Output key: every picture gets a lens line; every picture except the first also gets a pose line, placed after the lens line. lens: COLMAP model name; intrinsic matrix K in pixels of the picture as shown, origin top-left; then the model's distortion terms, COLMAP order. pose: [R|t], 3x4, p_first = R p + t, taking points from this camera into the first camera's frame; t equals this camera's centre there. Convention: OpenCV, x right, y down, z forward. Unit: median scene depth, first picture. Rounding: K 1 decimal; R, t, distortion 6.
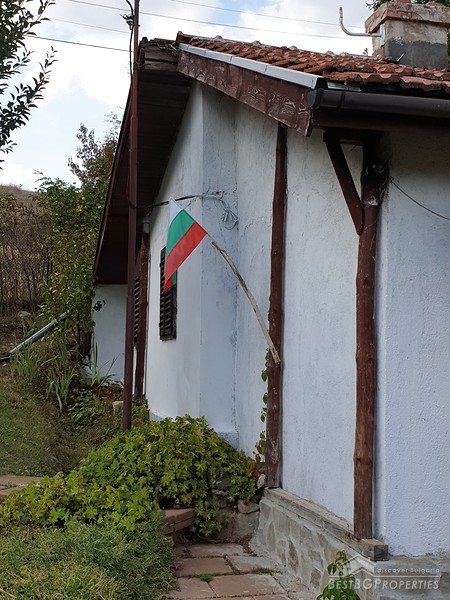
lens RADIAL K [[831.1, 0, 225.0], [0, 831.1, 300.0], [0, 0, 1]] dist [0.285271, -1.145272]
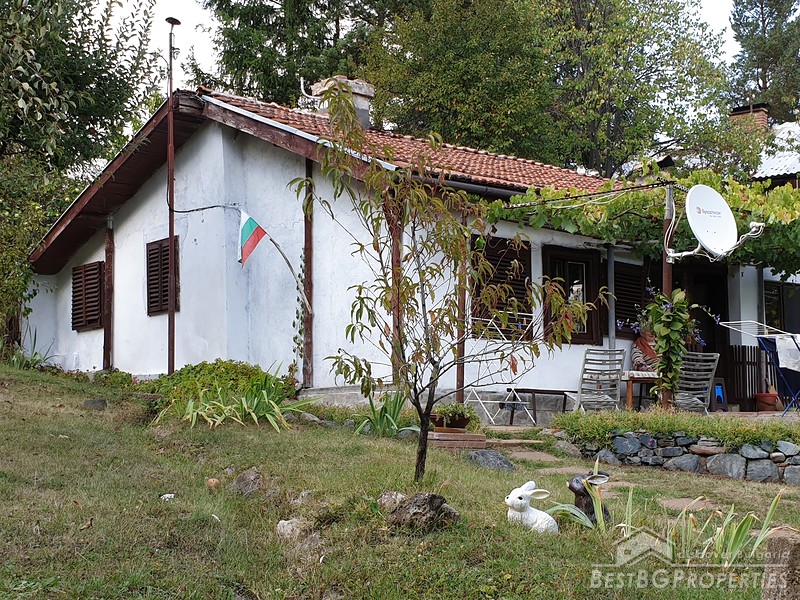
lens RADIAL K [[1095.7, 0, 399.6], [0, 1095.7, 335.3], [0, 0, 1]] dist [0.257673, -0.975054]
pose [[0.899528, 0.004595, 0.436840, -0.577134], [-0.007514, 0.999959, 0.004954, 0.083242], [-0.436799, -0.007739, 0.899526, -0.818417]]
